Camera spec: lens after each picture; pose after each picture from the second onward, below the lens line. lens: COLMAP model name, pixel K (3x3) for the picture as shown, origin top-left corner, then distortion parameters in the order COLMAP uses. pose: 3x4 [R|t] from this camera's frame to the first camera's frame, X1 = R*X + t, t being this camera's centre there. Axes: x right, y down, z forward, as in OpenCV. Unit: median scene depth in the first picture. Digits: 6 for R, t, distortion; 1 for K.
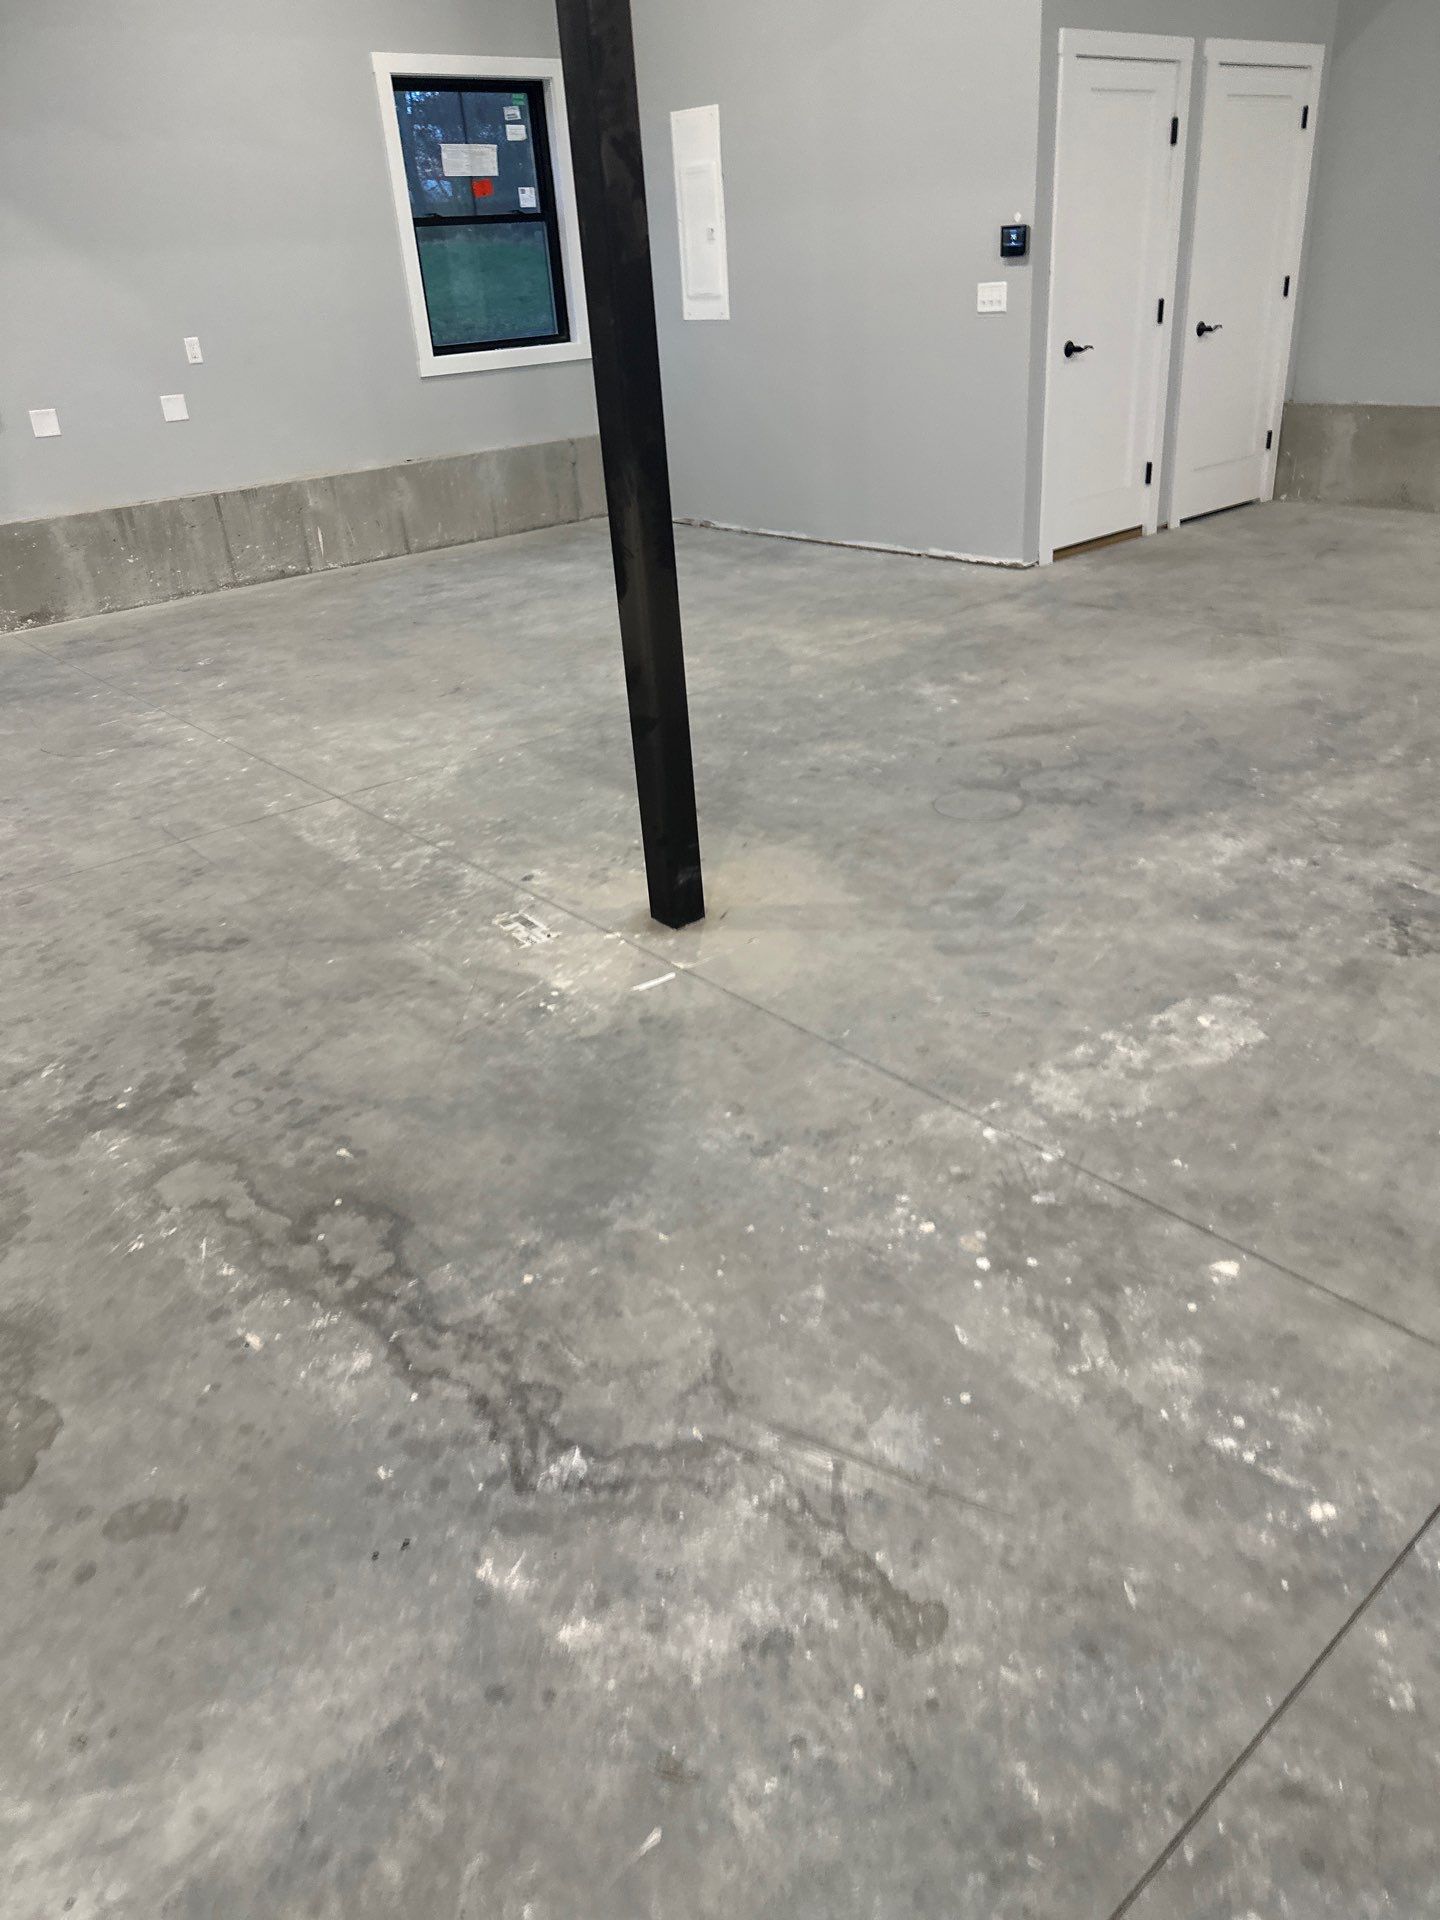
lens RADIAL K [[1426.0, 0, 758.5], [0, 1426.0, 962.5], [0, 0, 1]] dist [0.061135, -0.068459]
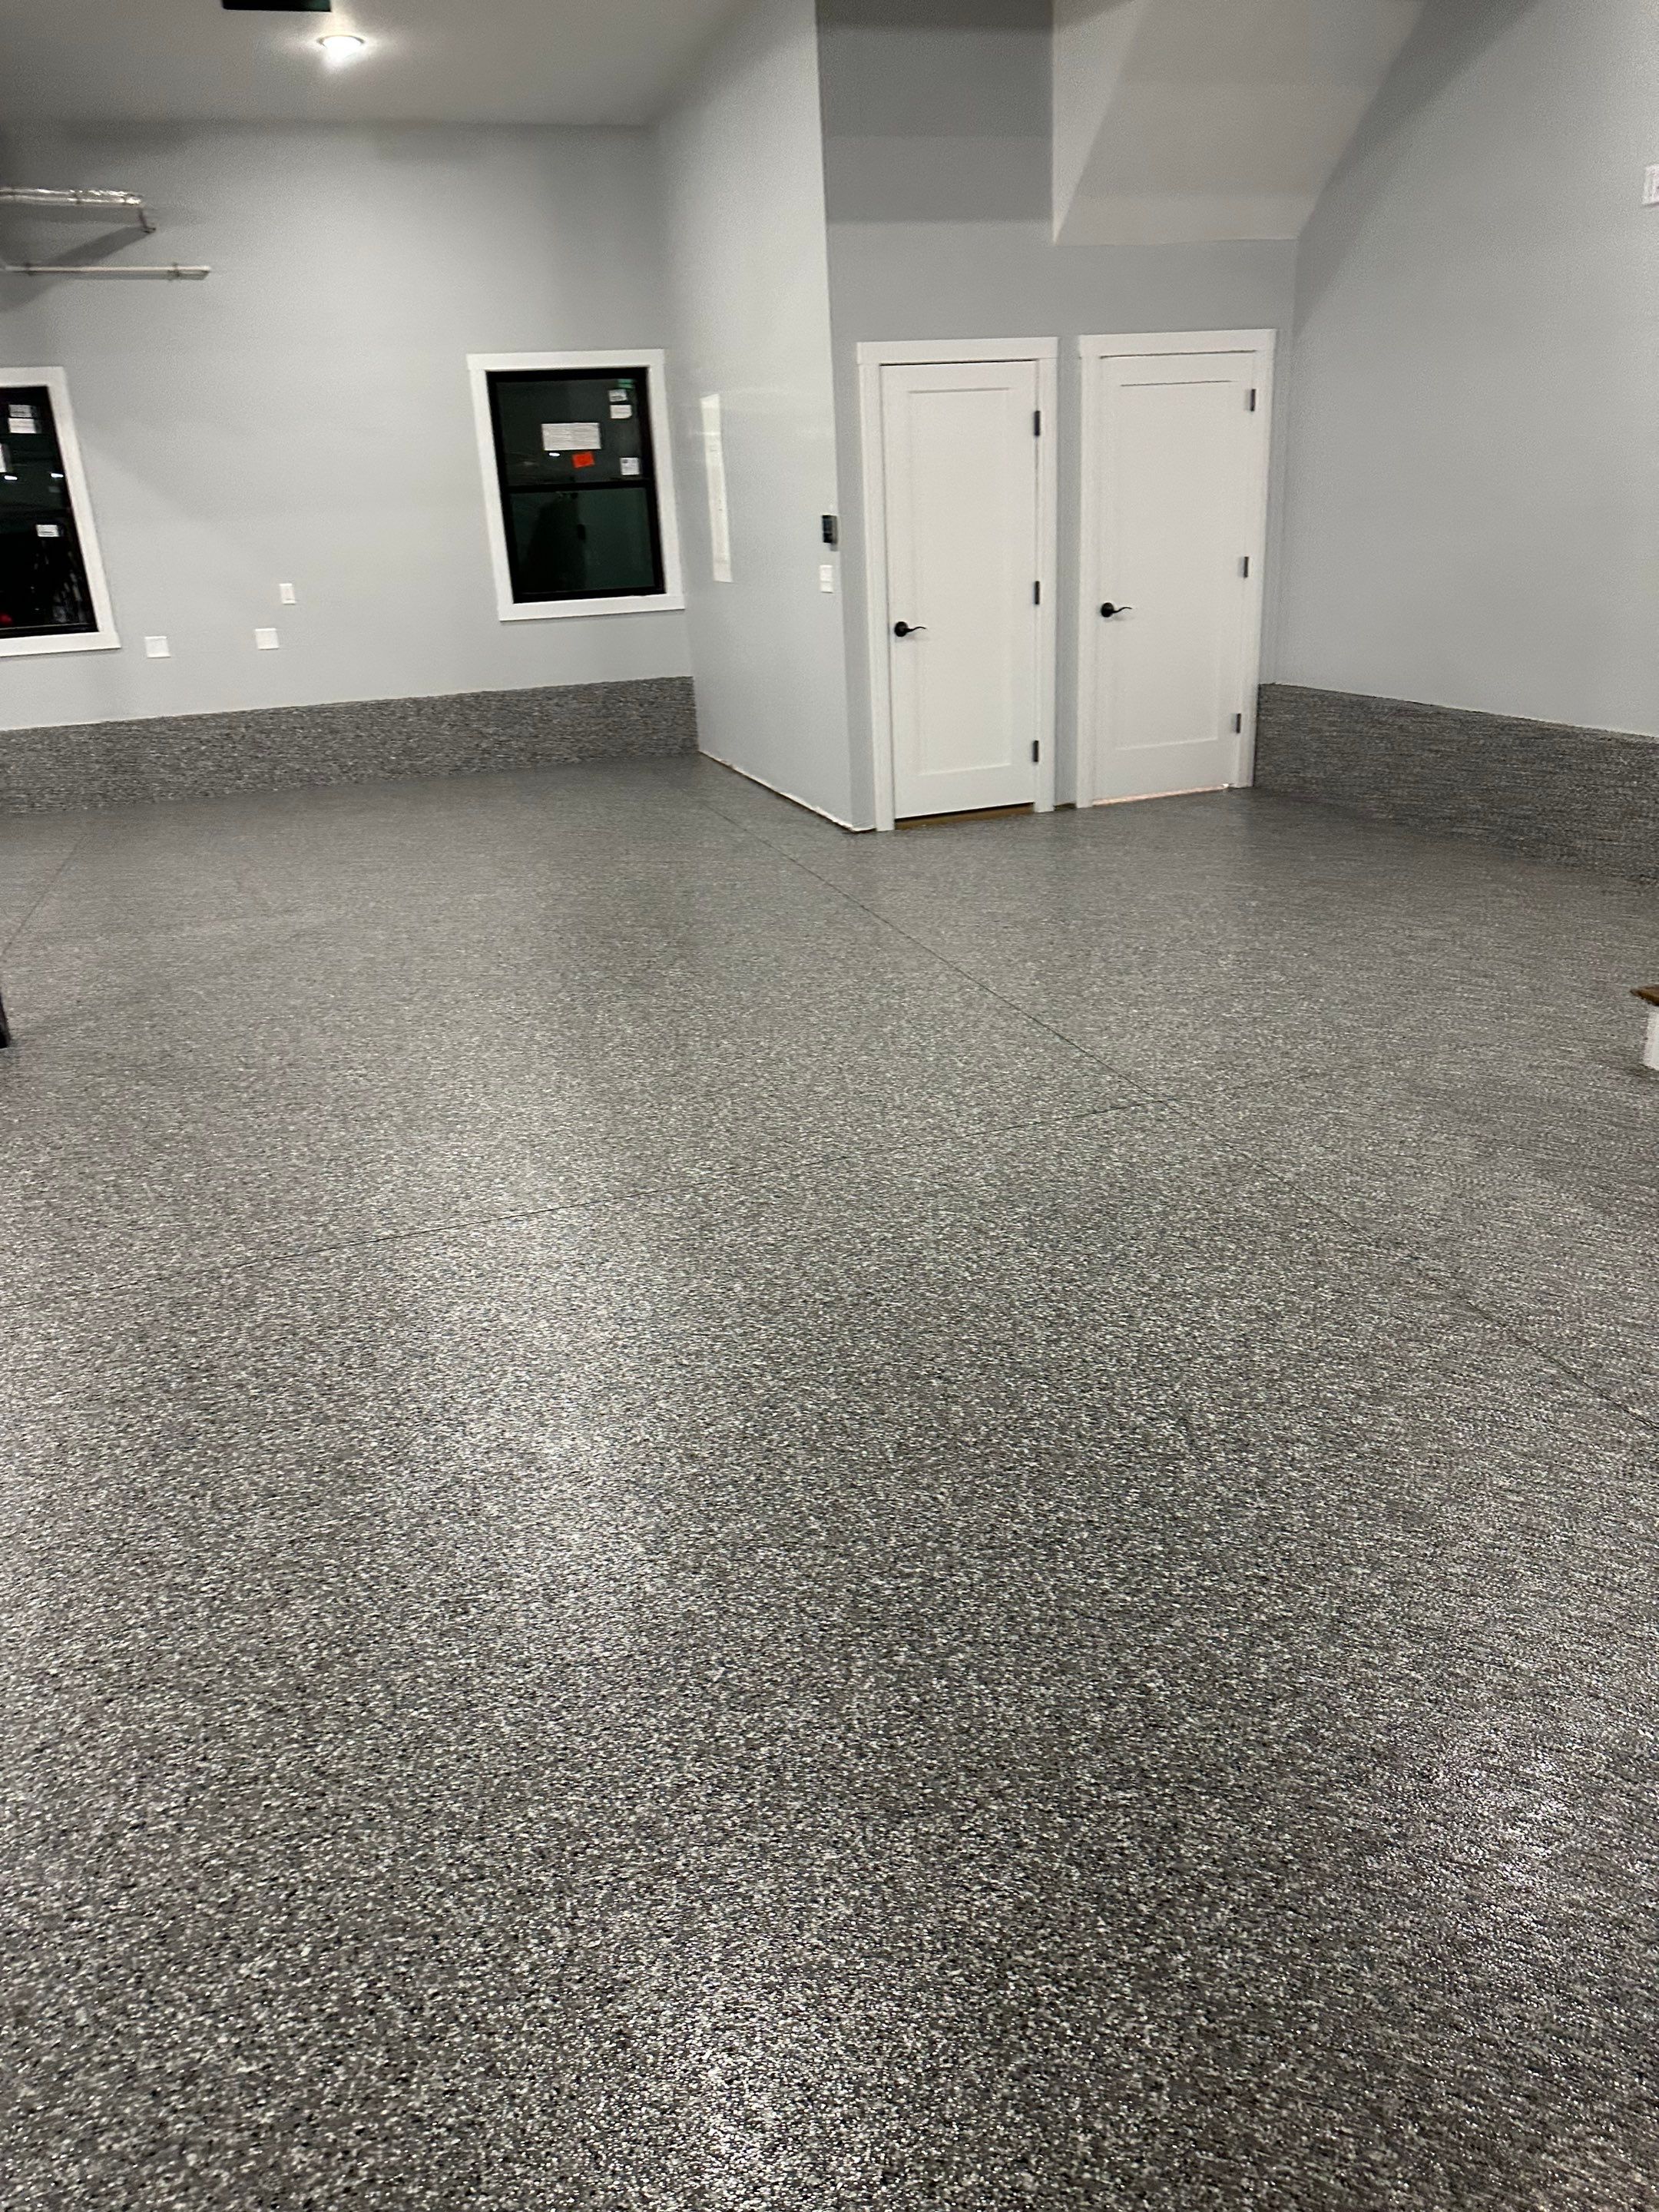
lens RADIAL K [[1642.9, 0, 873.8], [0, 1642.9, 1108.9], [0, 0, 1]] dist [0.061135, -0.068459]
pose [[0.917403, 0.148976, -0.369024, 0.573001], [-0.178903, 0.982693, -0.048040, -0.018334], [0.355480, 0.110092, 0.928178, -0.062821]]
